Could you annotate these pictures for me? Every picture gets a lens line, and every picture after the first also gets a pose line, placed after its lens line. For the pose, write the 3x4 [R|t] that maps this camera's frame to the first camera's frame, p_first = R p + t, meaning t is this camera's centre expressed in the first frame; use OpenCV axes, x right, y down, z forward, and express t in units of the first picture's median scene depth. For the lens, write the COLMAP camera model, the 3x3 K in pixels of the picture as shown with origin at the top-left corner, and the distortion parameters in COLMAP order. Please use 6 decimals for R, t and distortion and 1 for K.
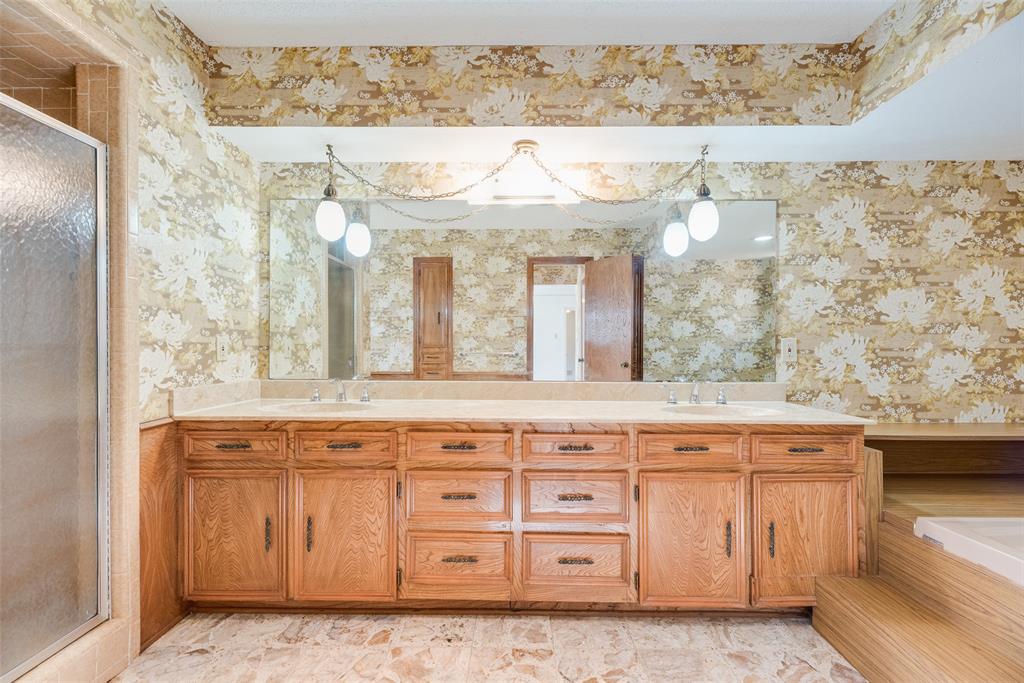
lens RADIAL K [[411.7, 0, 513.8], [0, 411.7, 346.3], [0, 0, 1]] dist [0.003497, 0.000425]
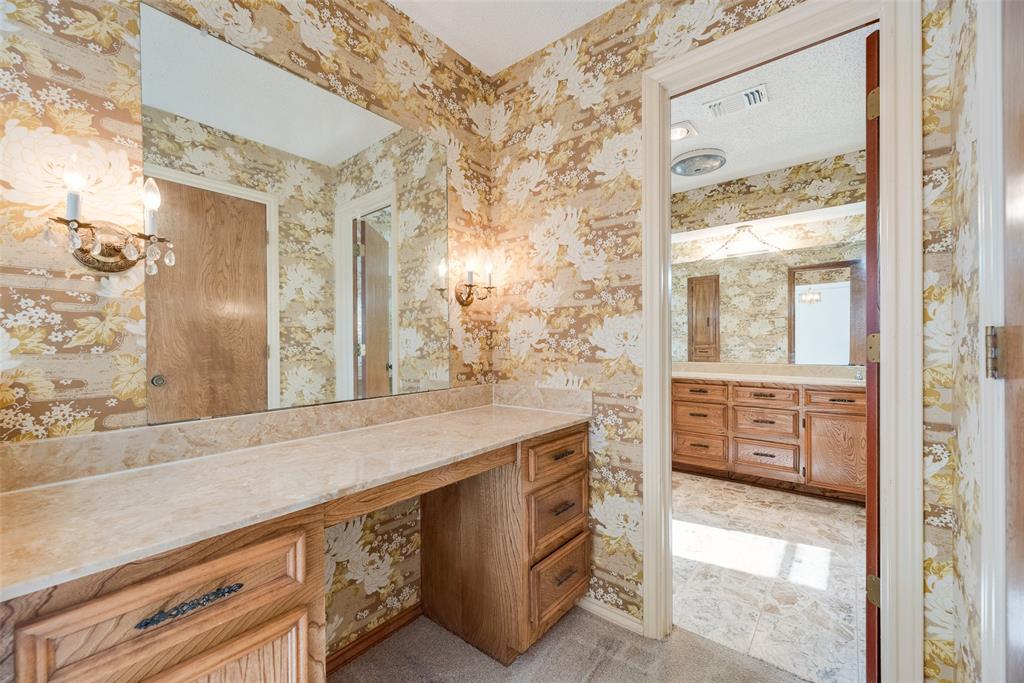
lens RADIAL K [[411.7, 0, 513.8], [0, 411.7, 346.3], [0, 0, 1]] dist [0.003497, 0.000425]
pose [[0.783638, -0.003685, -0.621207, 0.381389], [0.006061, 0.999980, 0.001715, 0.009461], [0.621188, -0.005110, 0.783645, -1.069164]]
